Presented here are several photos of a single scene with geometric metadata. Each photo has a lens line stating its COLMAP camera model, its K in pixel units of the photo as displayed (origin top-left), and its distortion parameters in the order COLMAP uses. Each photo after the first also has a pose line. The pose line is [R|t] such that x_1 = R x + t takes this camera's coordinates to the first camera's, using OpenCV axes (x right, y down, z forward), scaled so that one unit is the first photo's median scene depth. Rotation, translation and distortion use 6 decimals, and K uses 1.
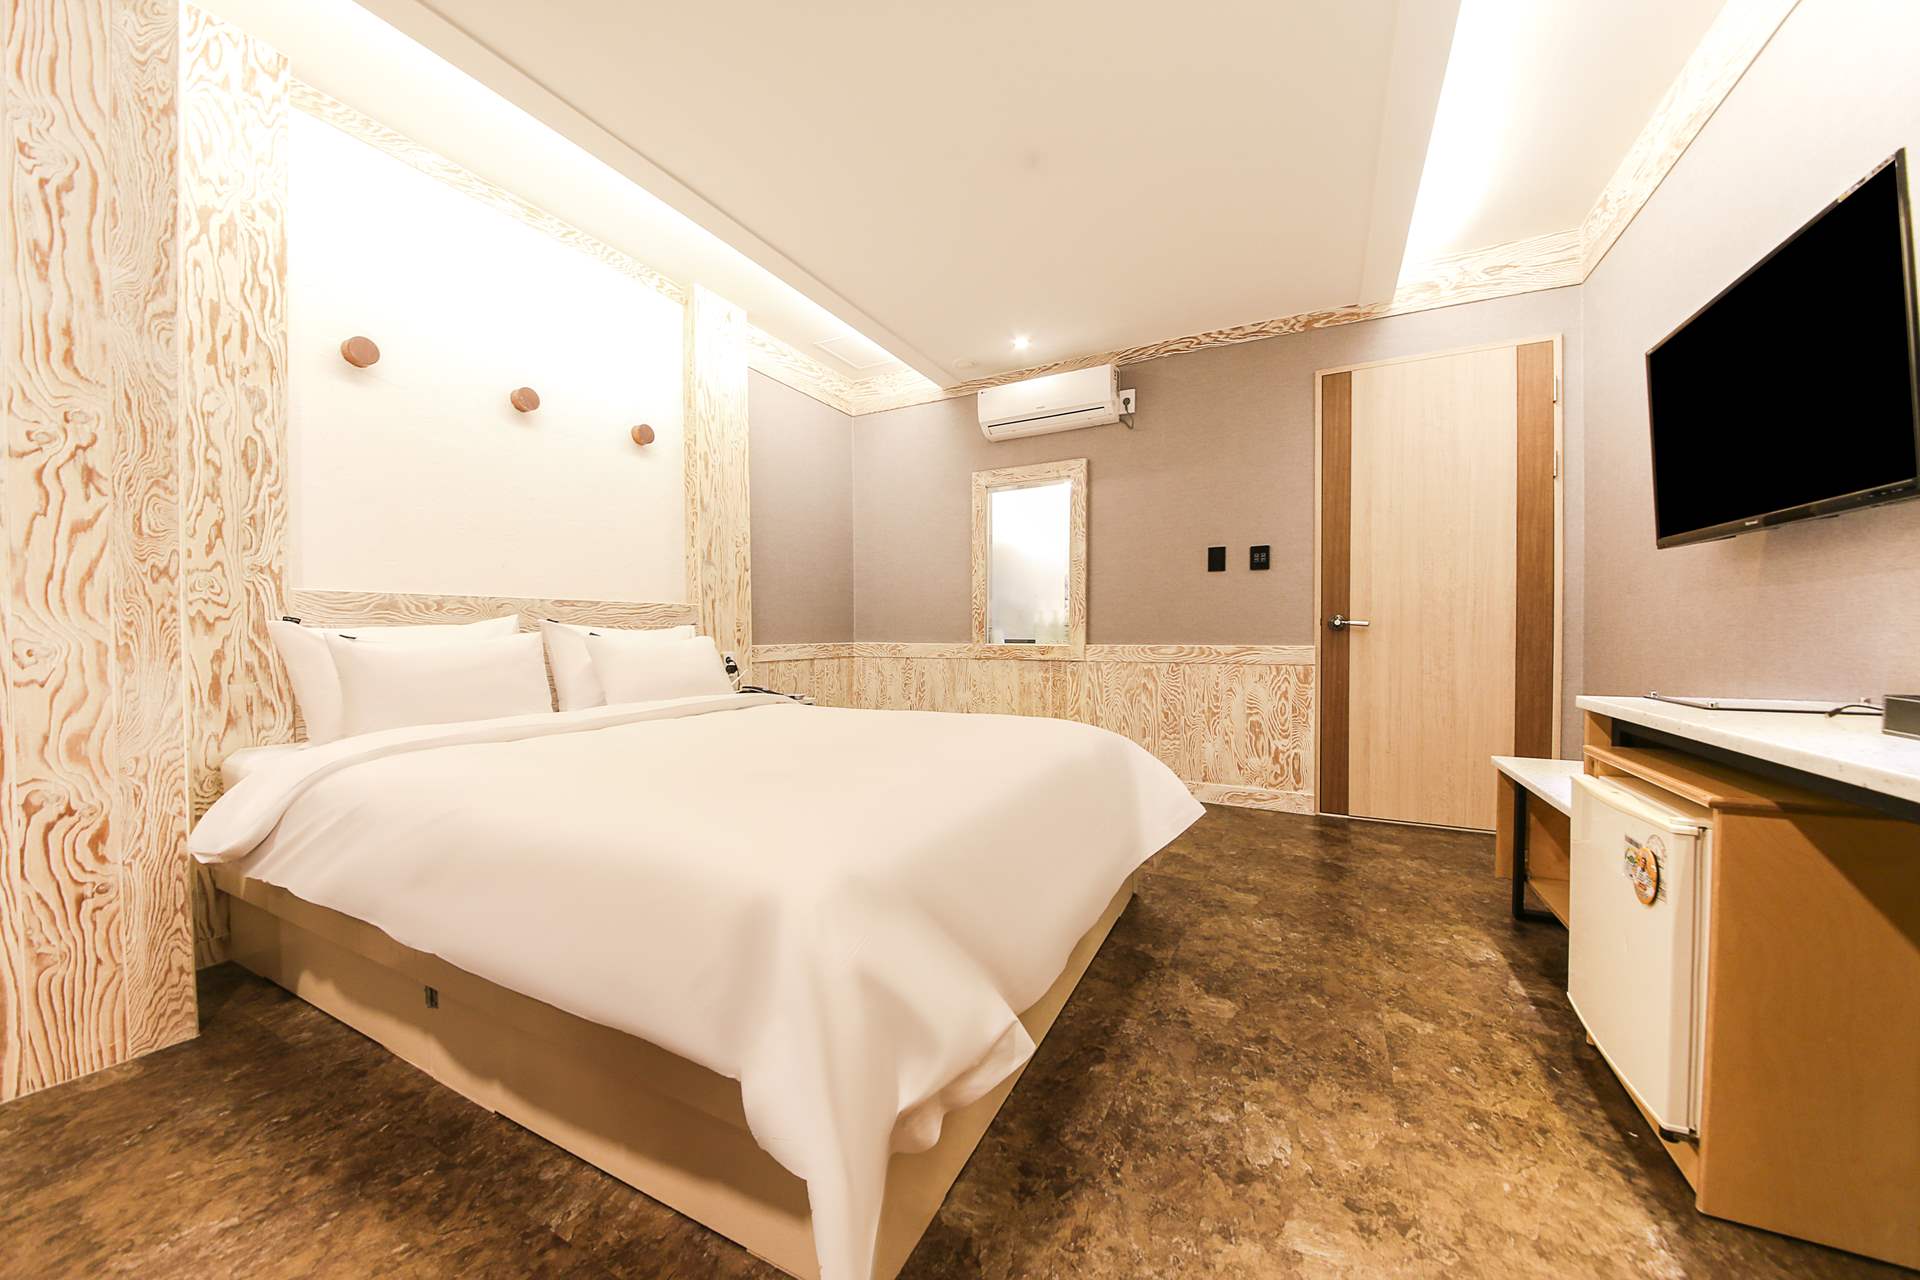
lens RADIAL K [[665.2, 0, 951.1], [0, 665.2, 640.6], [0, 0, 1]] dist [0.009471, -0.005081]
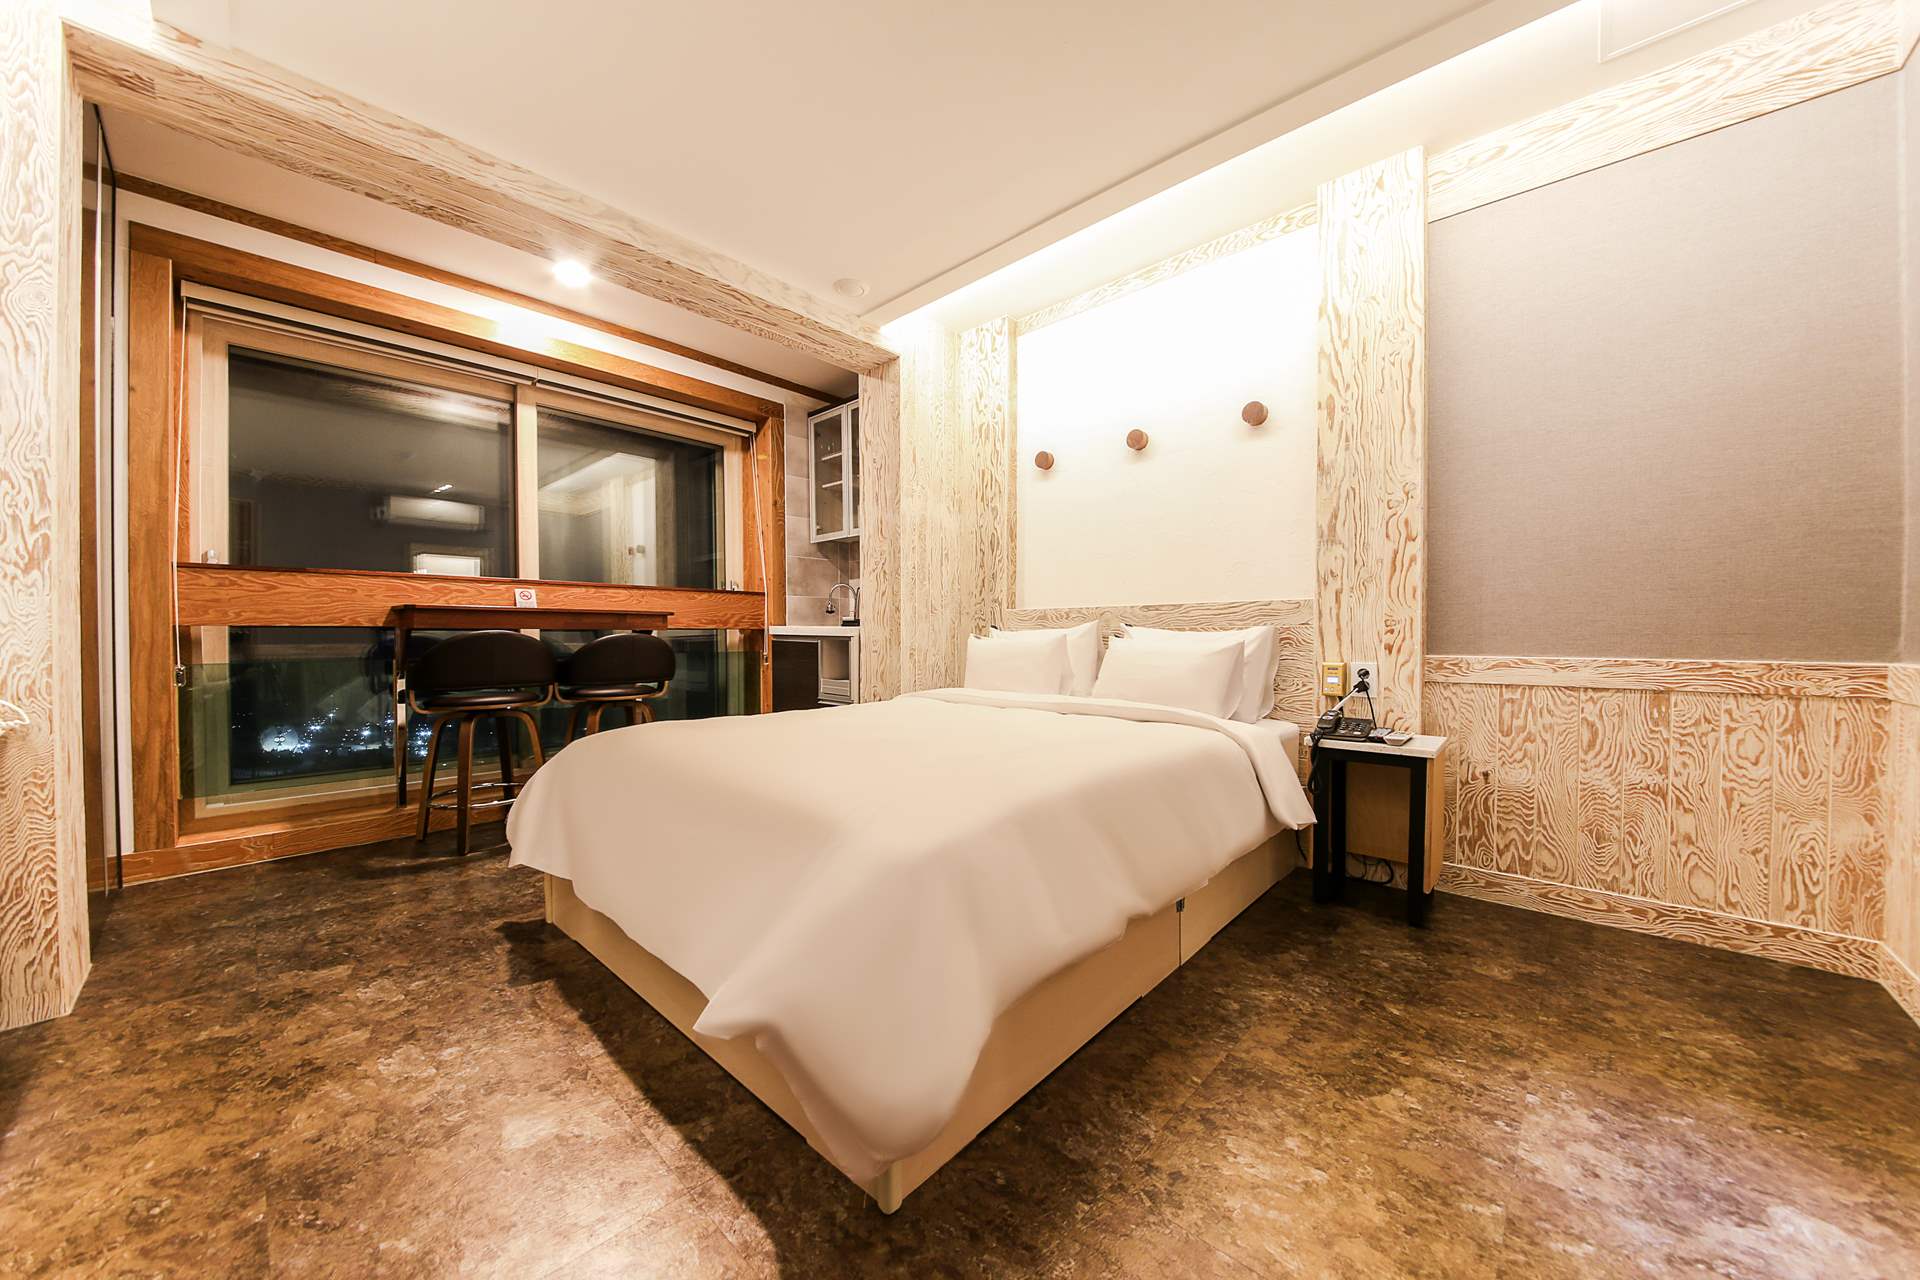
lens RADIAL K [[665.2, 0, 951.1], [0, 665.2, 640.6], [0, 0, 1]] dist [0.009471, -0.005081]
pose [[-0.259149, 0.013116, -0.965748, 0.460476], [-0.011262, 0.999799, 0.016601, -0.012743], [0.965772, 0.015179, -0.258949, 0.758562]]
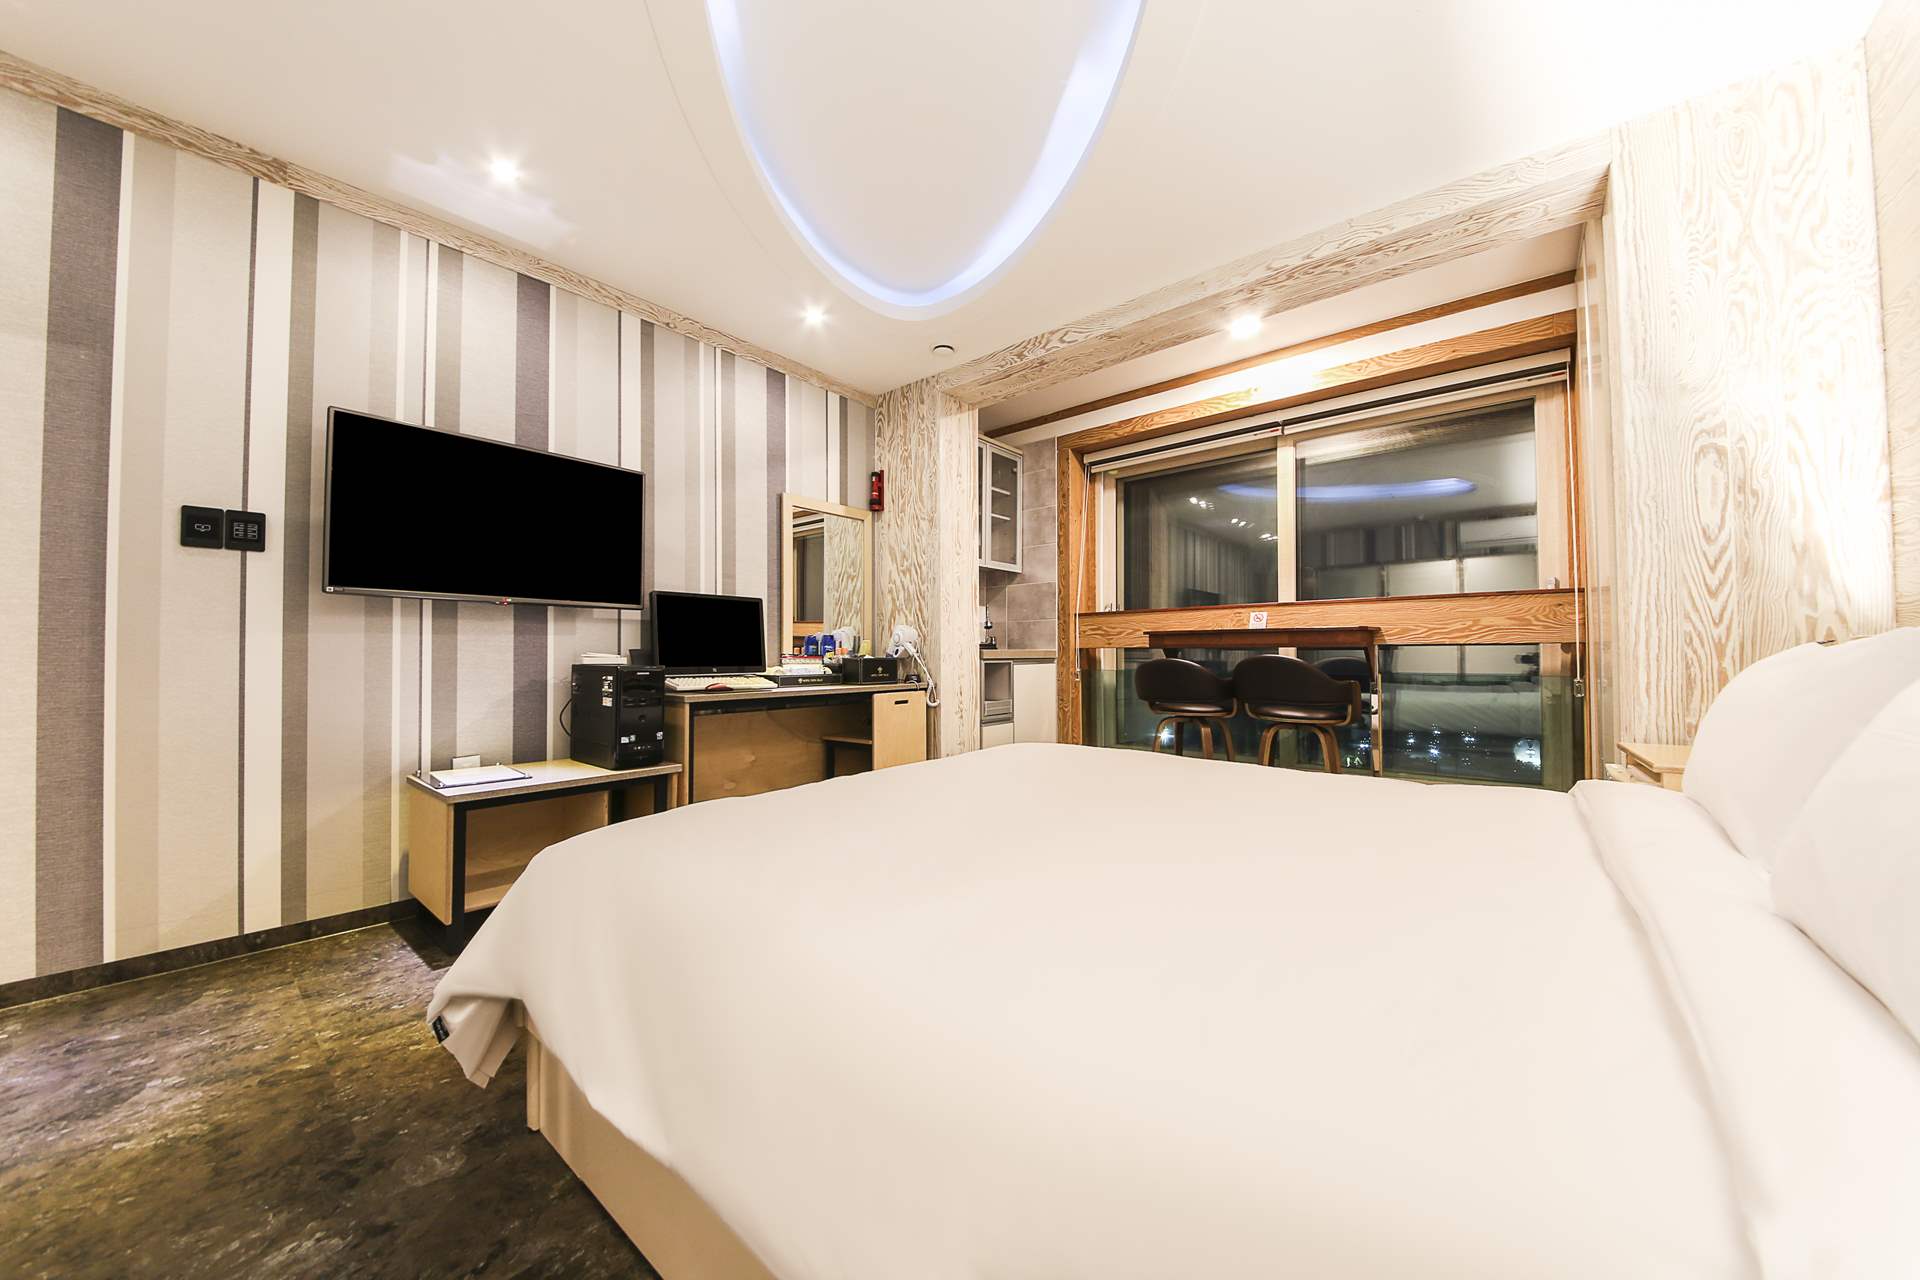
lens RADIAL K [[665.2, 0, 951.1], [0, 665.2, 640.6], [0, 0, 1]] dist [0.009471, -0.005081]
pose [[-0.974617, 0.014549, 0.223405, -0.062668], [0.012976, 0.999880, -0.008508, -0.015442], [-0.223502, -0.005393, -0.974689, 1.081822]]
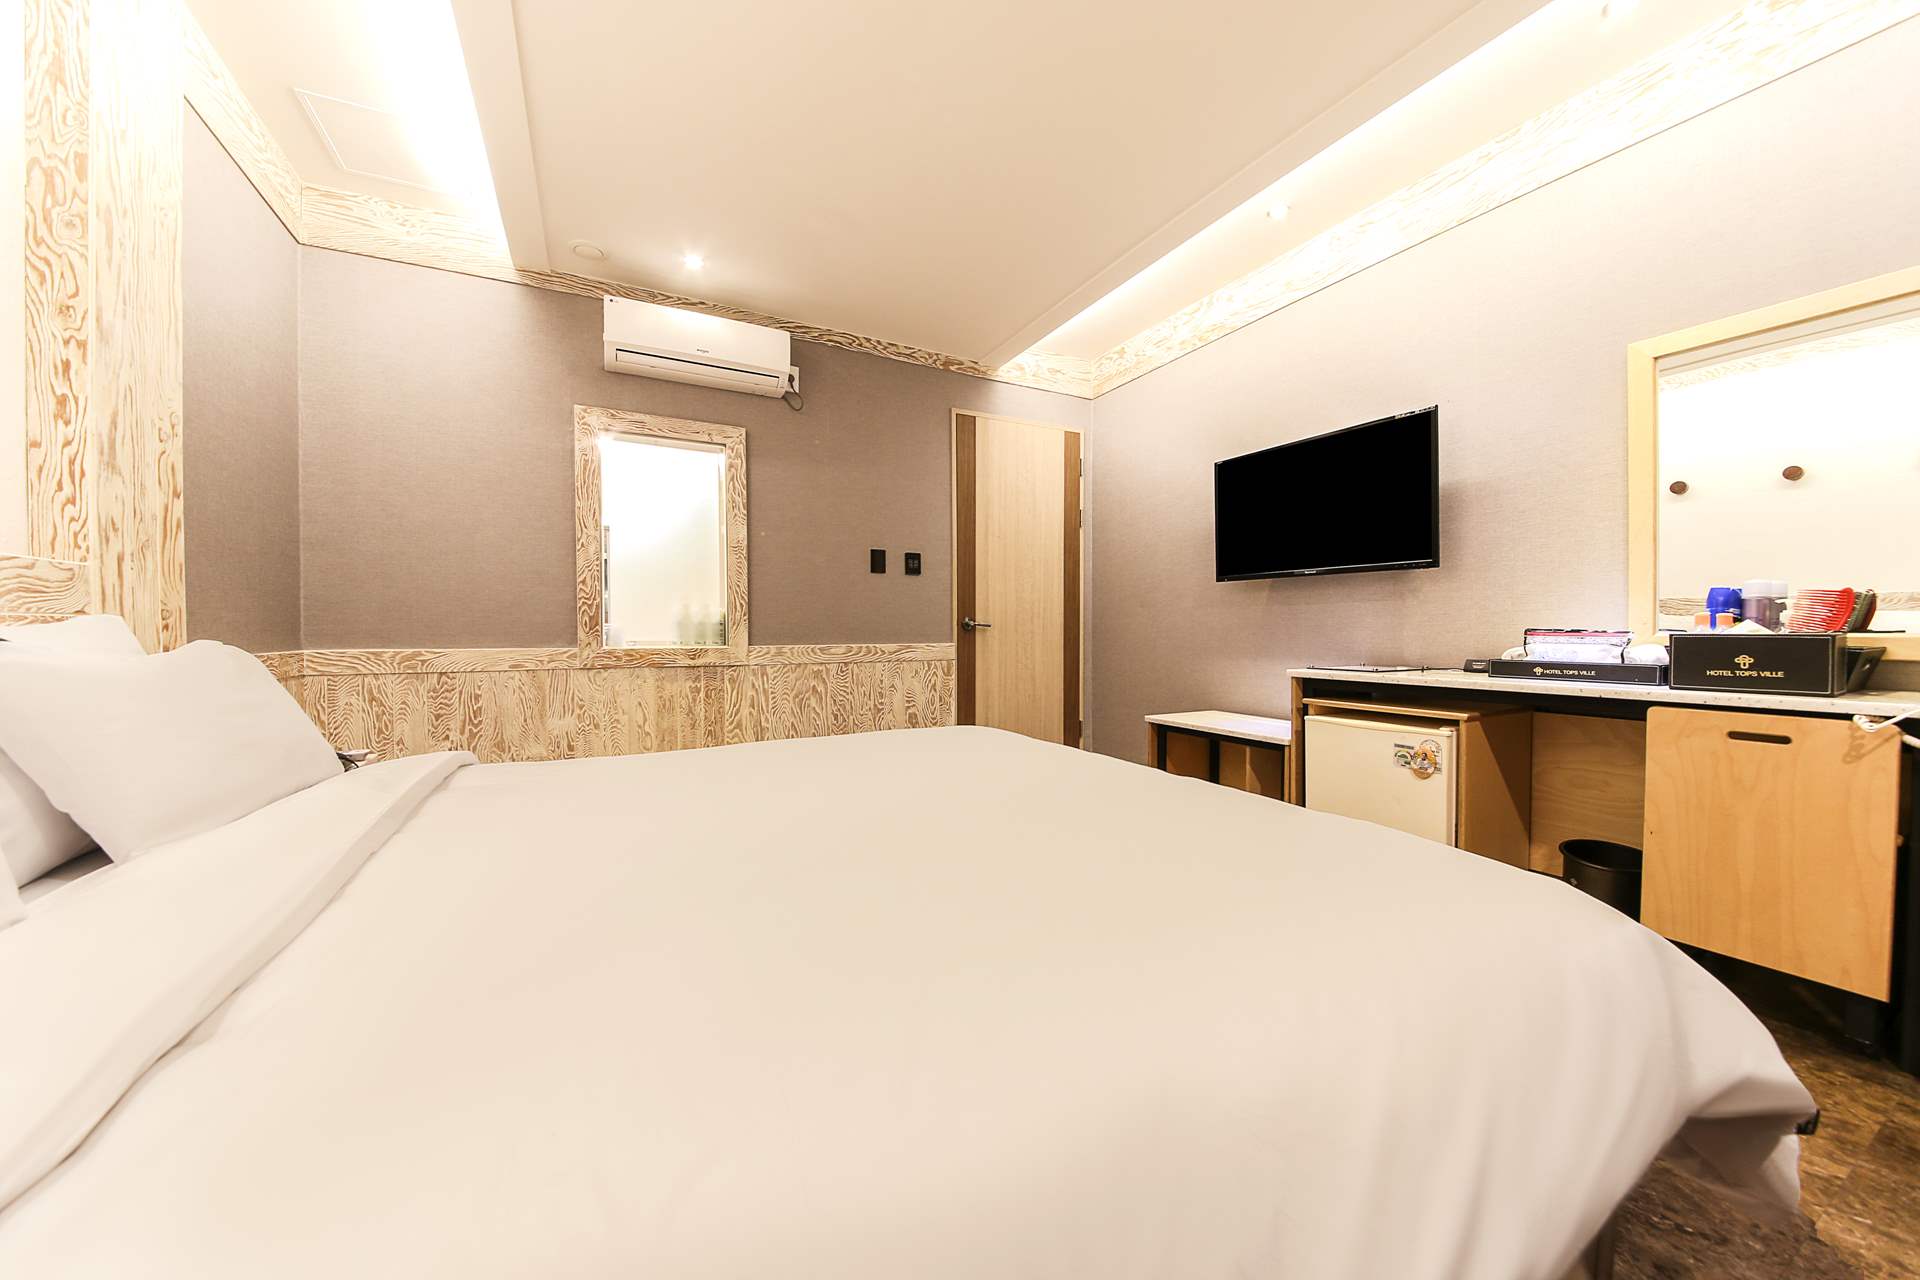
lens RADIAL K [[682.3, 0, 948.3], [0, 682.3, 640.2], [0, 0, 1]] dist [0.015894, -0.004551]
pose [[0.560867, -0.011263, 0.827829, -0.416076], [0.009773, 0.999928, 0.006983, -0.005544], [-0.827848, 0.004174, 0.560936, 0.312886]]
